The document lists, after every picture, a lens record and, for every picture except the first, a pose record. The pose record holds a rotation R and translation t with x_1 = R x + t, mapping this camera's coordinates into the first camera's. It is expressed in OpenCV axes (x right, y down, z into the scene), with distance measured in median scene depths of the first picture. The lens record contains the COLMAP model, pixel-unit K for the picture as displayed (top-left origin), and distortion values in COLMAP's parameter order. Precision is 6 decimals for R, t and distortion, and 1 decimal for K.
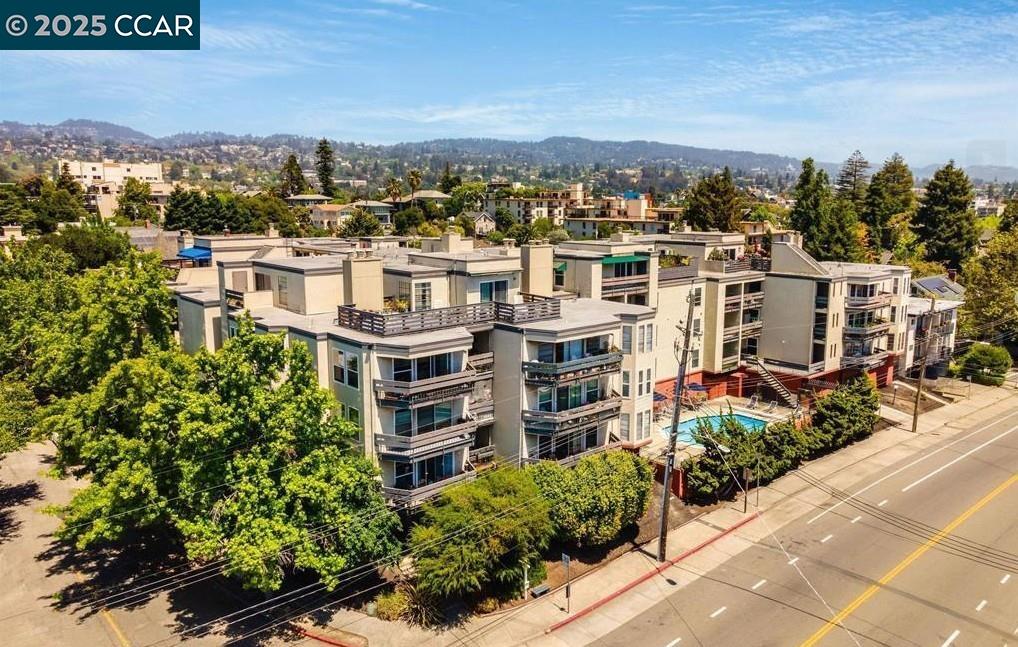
lens RADIAL K [[755.0, 0, 509.6], [0, 755.0, 323.2], [0, 0, 1]] dist [0.033524, 0.005780]
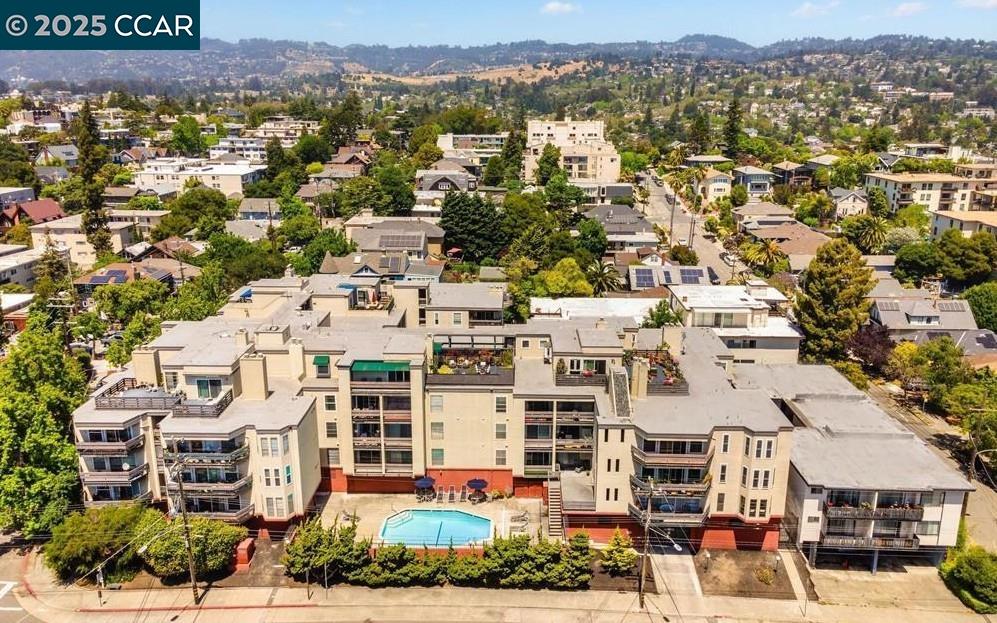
lens RADIAL K [[736.2, 0, 498.5], [0, 736.2, 310.0], [0, 0, 1]] dist [0.037915, -0.001718]
pose [[0.730359, 0.184538, -0.657663, 0.491117], [-0.112780, 0.982179, 0.150350, -0.175291], [0.673688, -0.035639, 0.738156, 0.117628]]
